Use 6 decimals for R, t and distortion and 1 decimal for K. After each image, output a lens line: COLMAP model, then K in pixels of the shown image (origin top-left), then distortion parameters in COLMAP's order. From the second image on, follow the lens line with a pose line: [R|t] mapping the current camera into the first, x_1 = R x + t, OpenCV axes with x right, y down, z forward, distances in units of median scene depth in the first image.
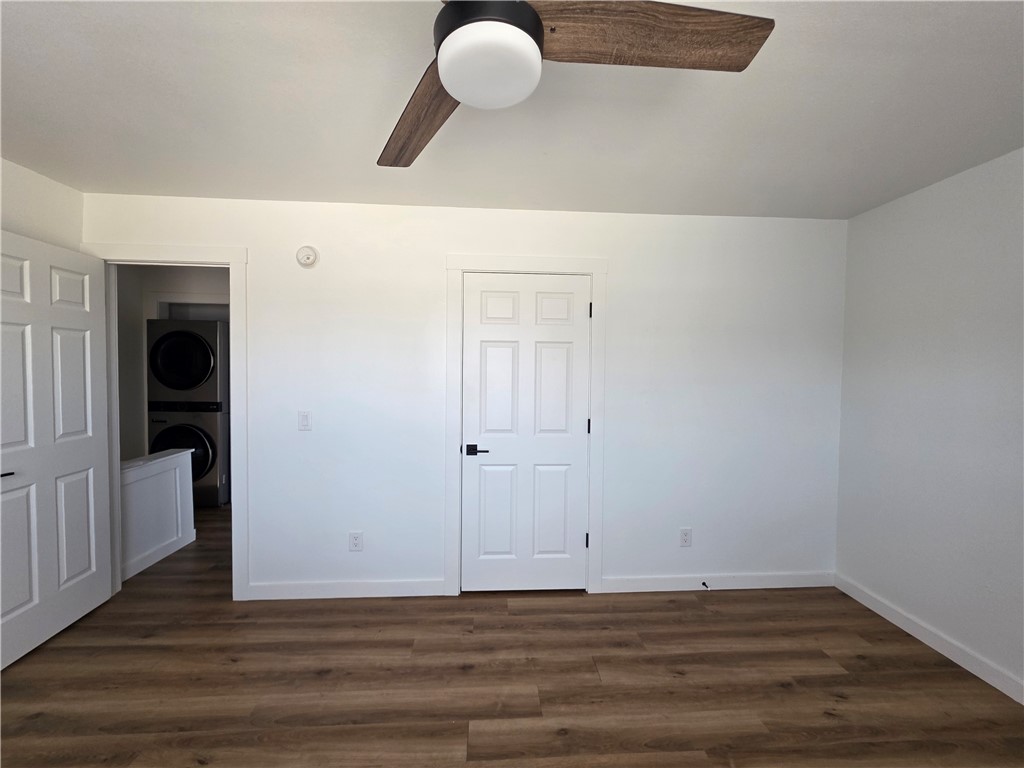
lens RADIAL K [[414.0, 0, 512.8], [0, 414.0, 384.7], [0, 0, 1]] dist [0.004066, -0.000974]
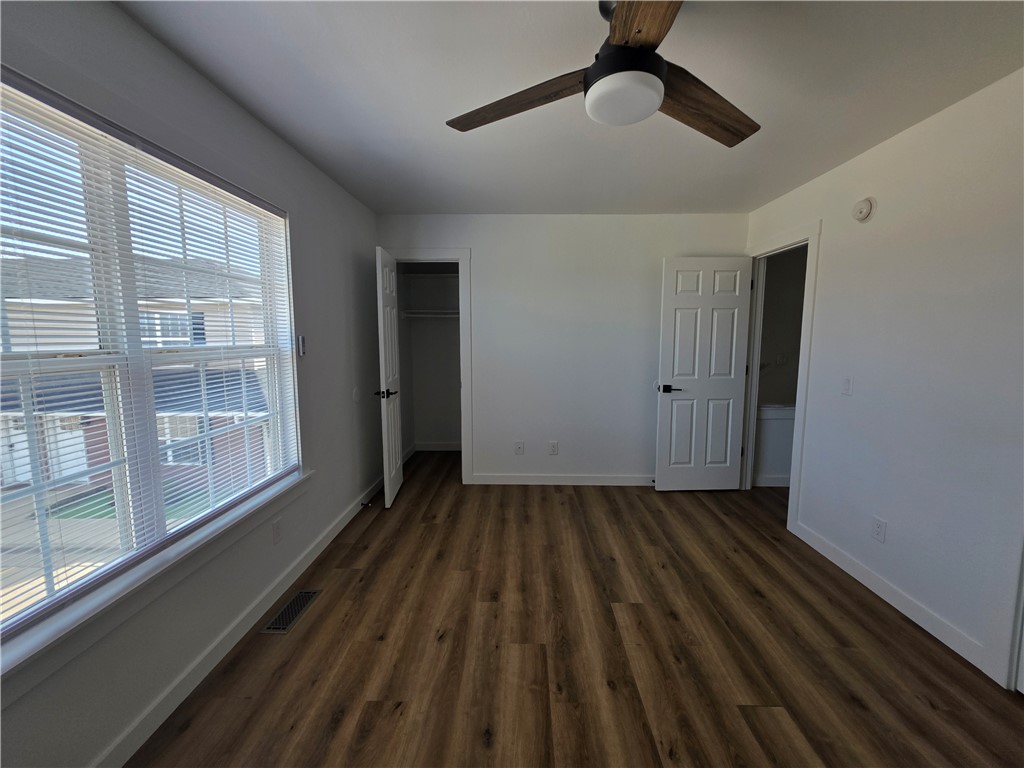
lens RADIAL K [[414.0, 0, 511.9], [0, 414.0, 383.5], [0, 0, 1]] dist [0.004066, -0.000974]
pose [[-0.083532, 0.102211, -0.991249, 0.601969], [-0.043592, 0.993399, 0.106106, 0.018289], [0.995551, 0.052074, -0.078525, 0.332137]]
